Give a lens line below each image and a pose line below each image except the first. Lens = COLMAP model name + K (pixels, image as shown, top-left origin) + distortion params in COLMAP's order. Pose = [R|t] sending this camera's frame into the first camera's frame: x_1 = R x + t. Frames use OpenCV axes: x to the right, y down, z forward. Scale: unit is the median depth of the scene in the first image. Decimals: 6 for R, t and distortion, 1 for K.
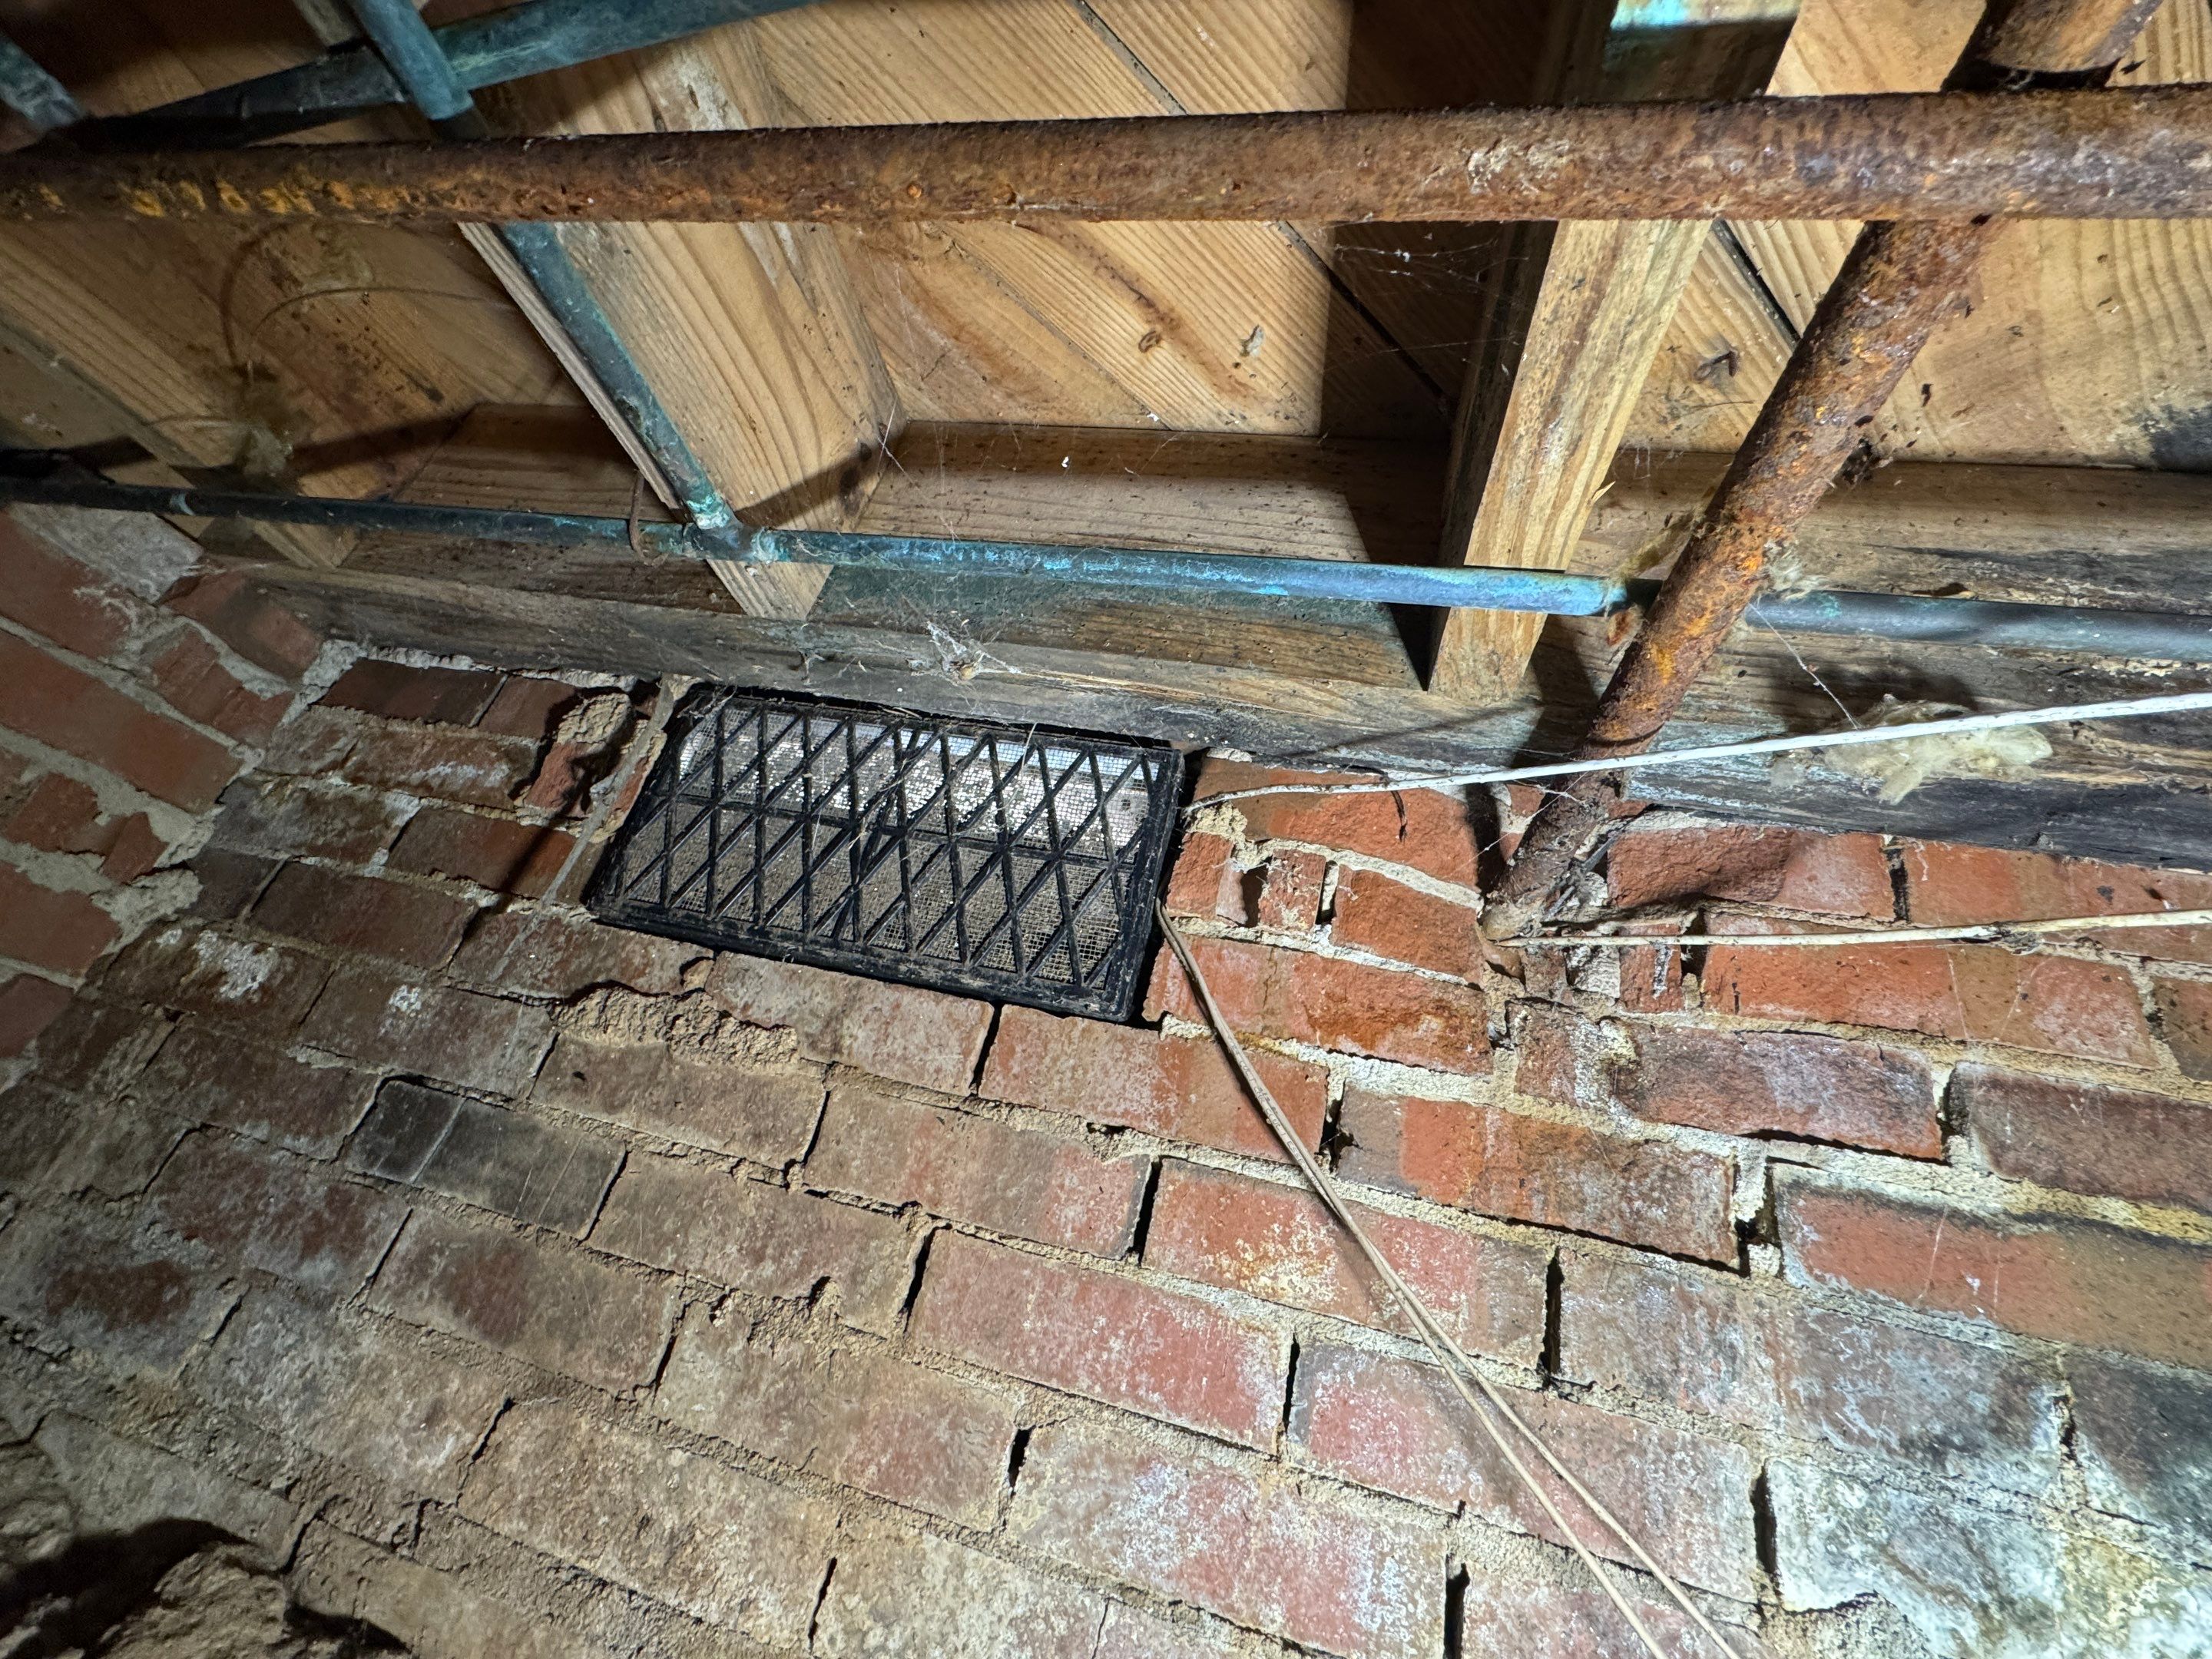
lens RADIAL K [[884.4, 0, 1106.8], [0, 884.4, 823.3], [0, 0, 1]] dist [-0.002394, 0.000480]
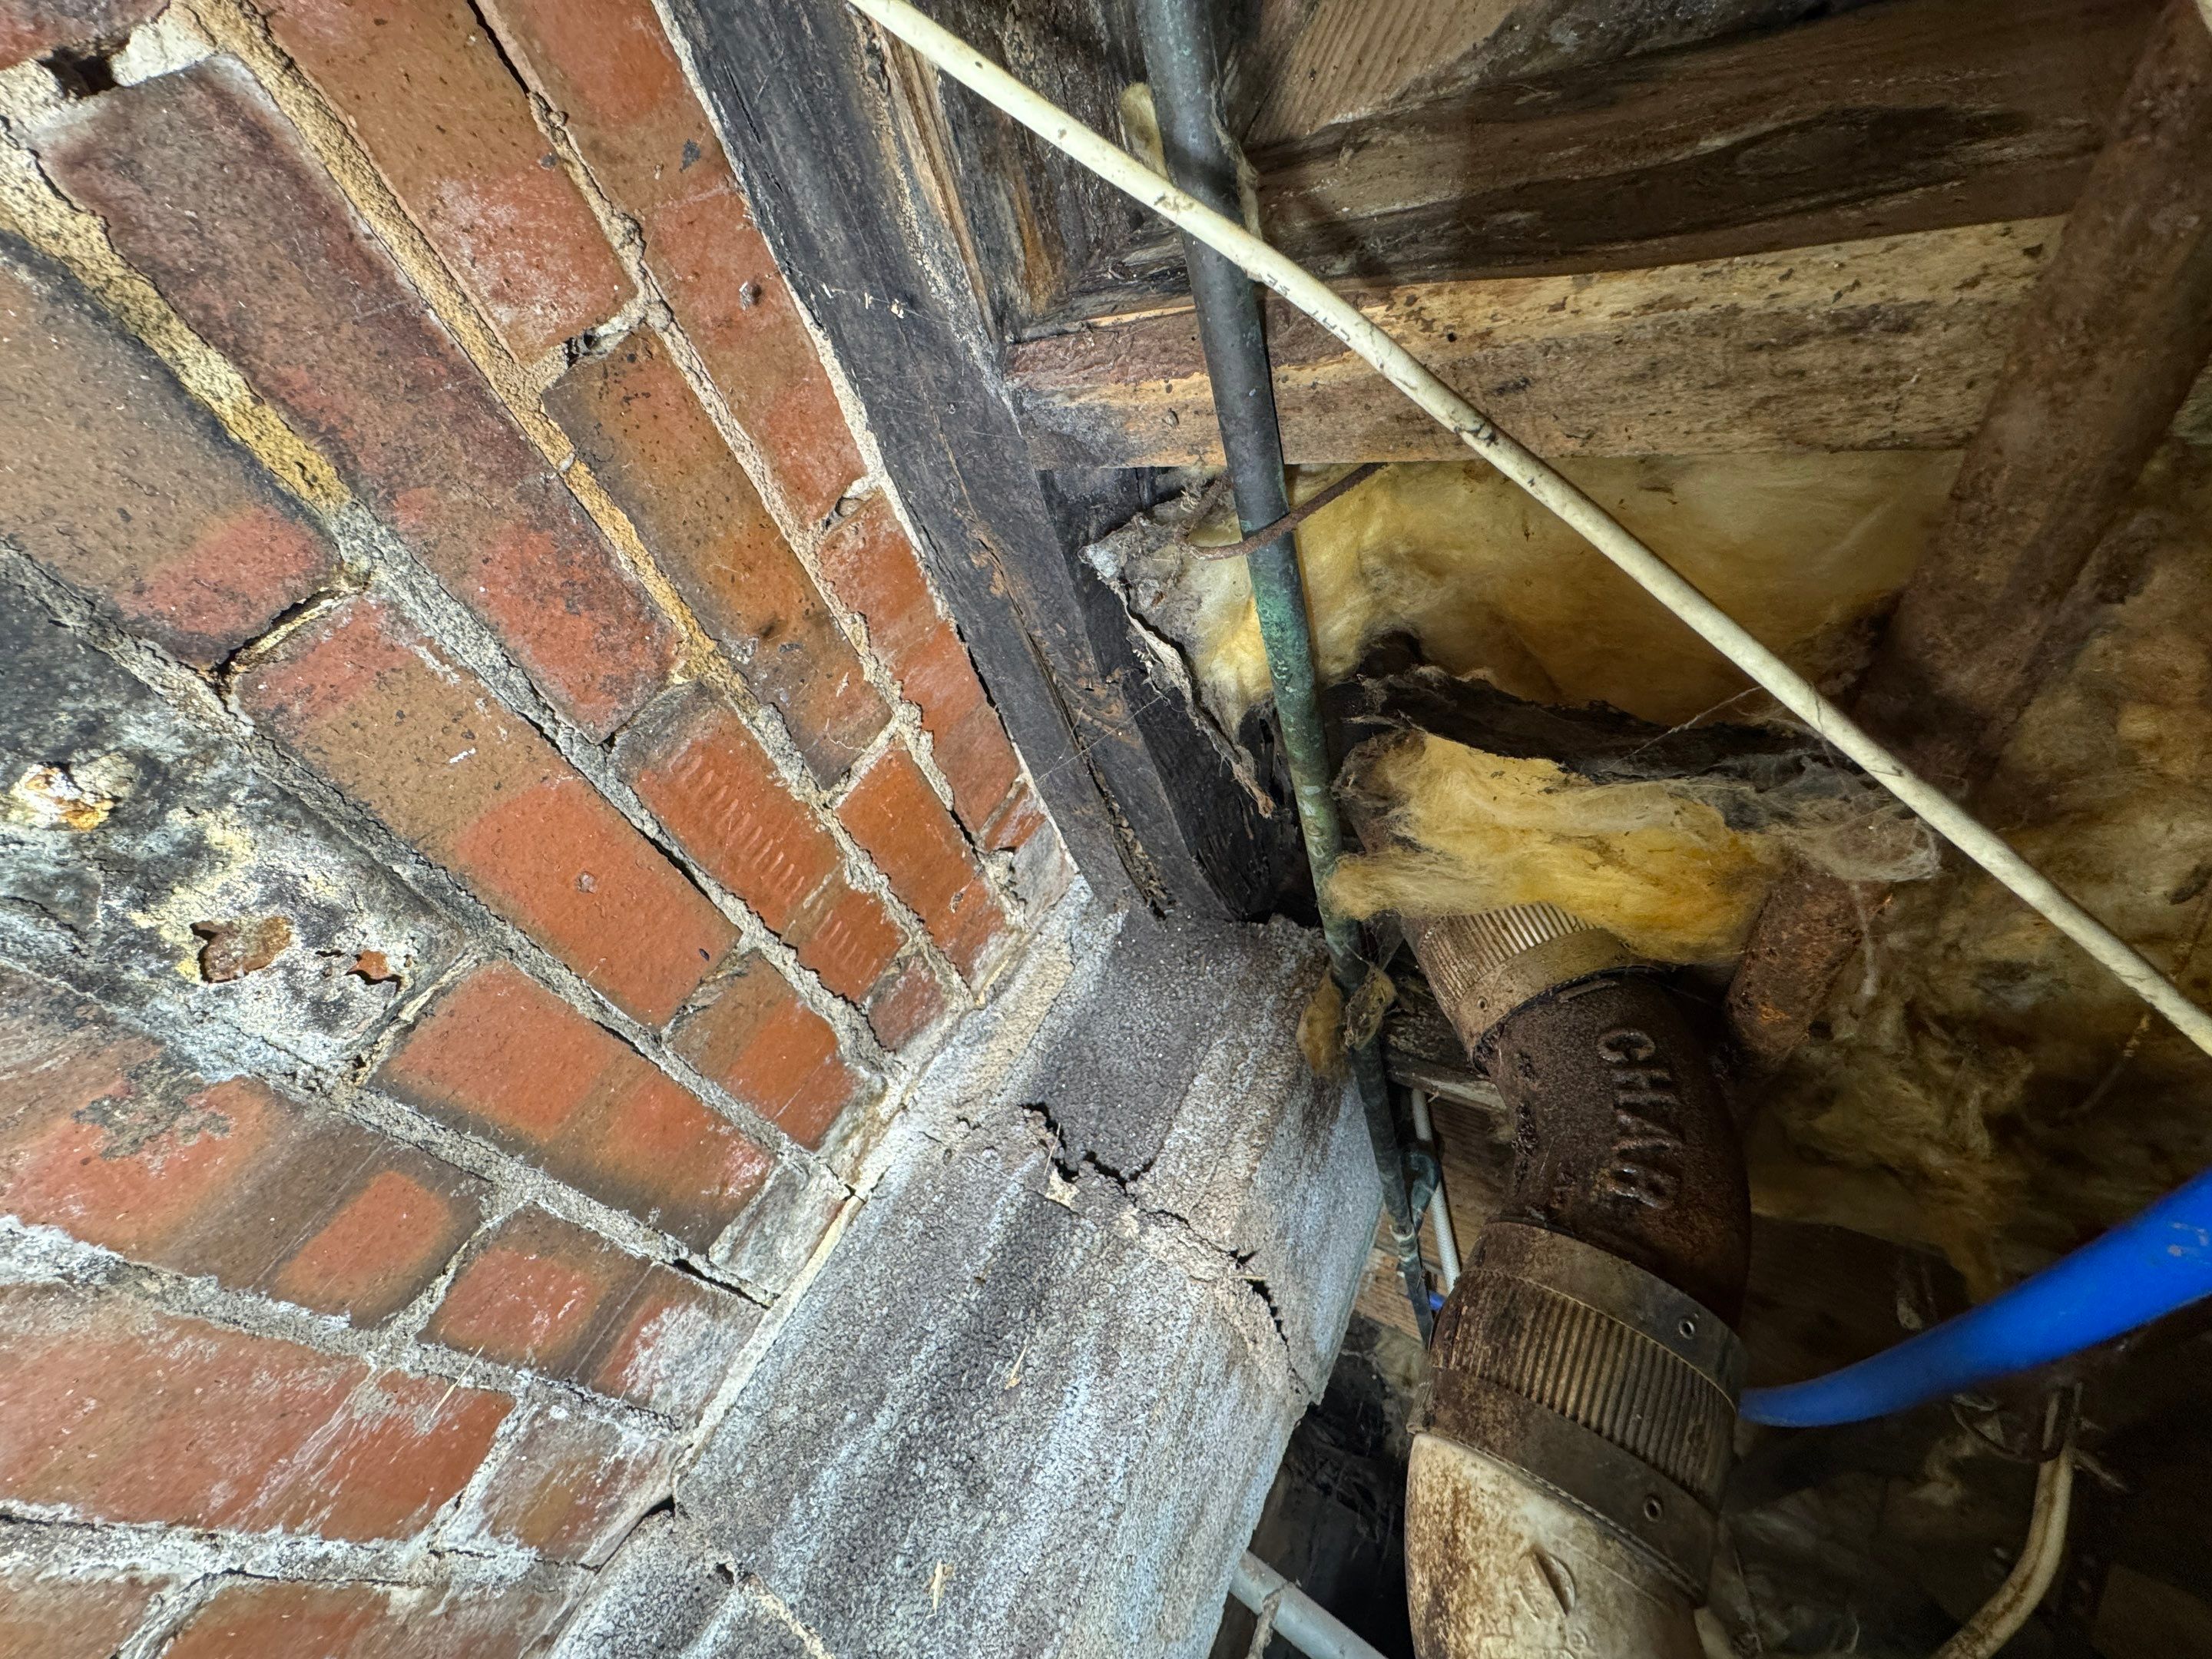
lens RADIAL K [[884.4, 0, 1106.8], [0, 884.4, 823.3], [0, 0, 1]] dist [-0.002394, 0.000480]
pose [[0.254800, 0.428610, 0.866816, 0.834905], [-0.776308, 0.625139, -0.080914, 0.197001], [-0.576562, -0.652299, 0.492019, 0.179624]]
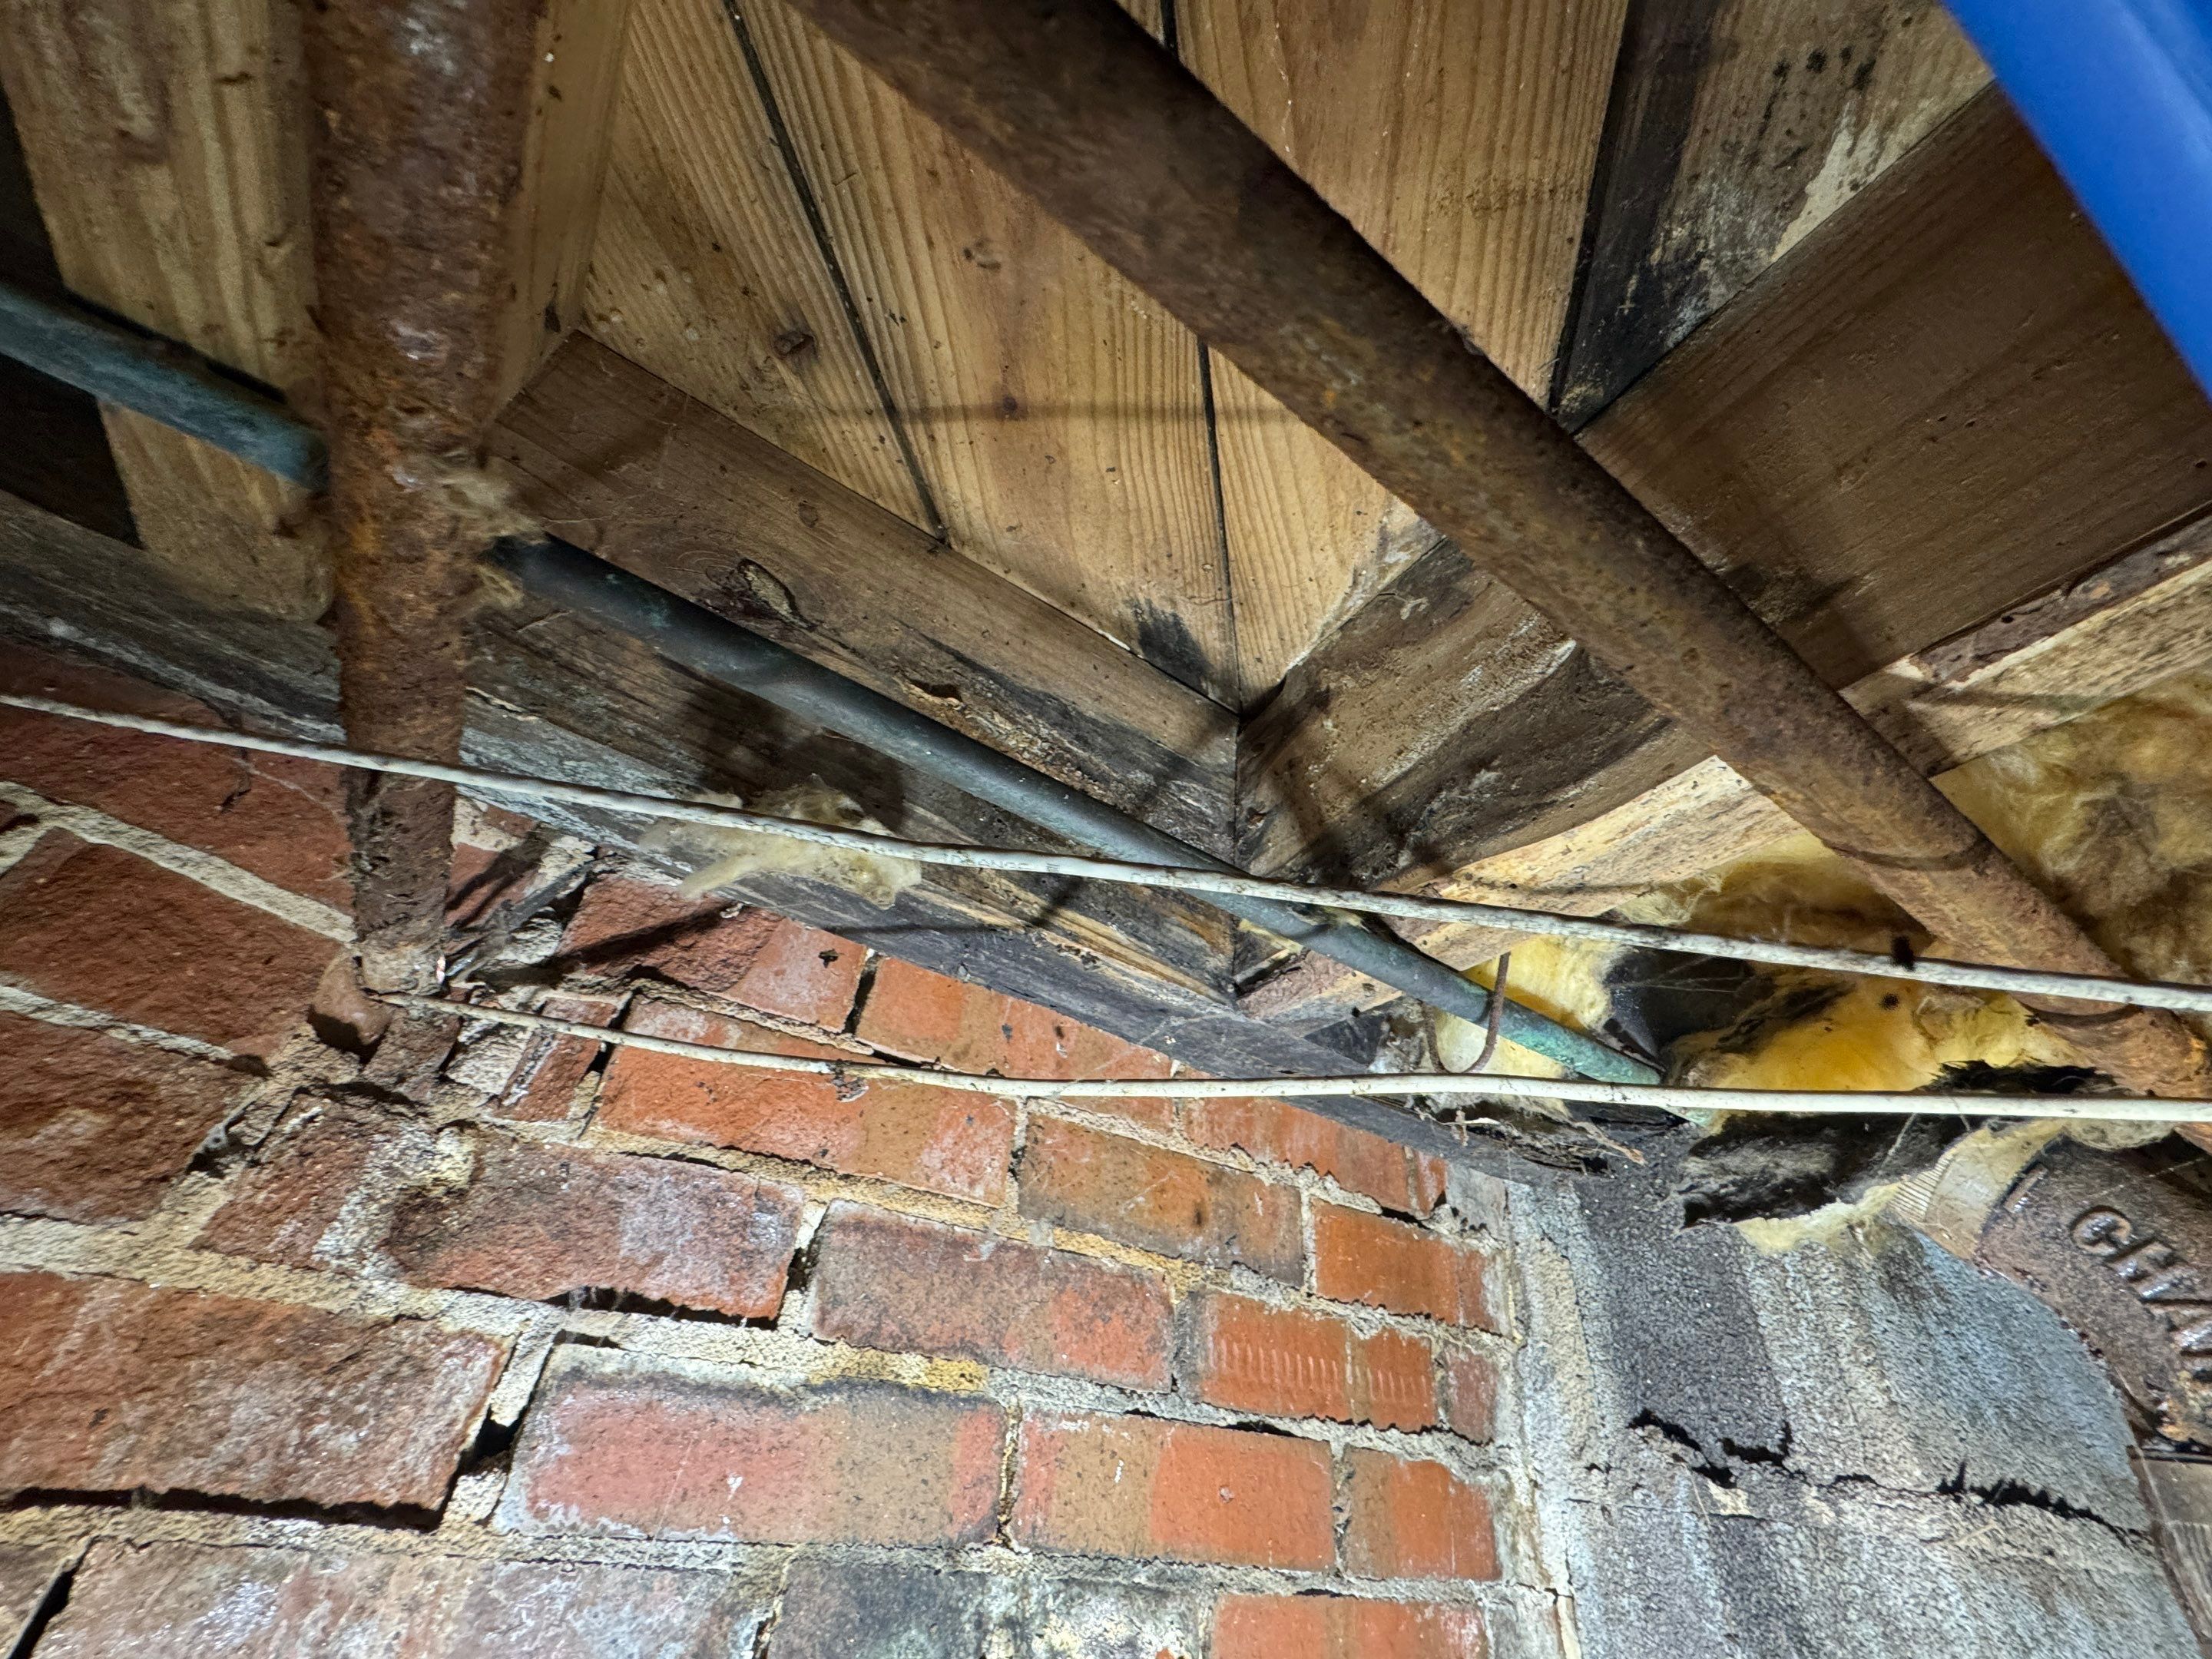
lens RADIAL K [[884.4, 0, 1106.8], [0, 884.4, 823.3], [0, 0, 1]] dist [-0.002394, 0.000480]
pose [[0.736709, 0.248950, 0.628715, 0.504331], [-0.234670, 0.966105, -0.107566, -0.066641], [-0.634184, -0.068296, 0.770160, 0.158758]]
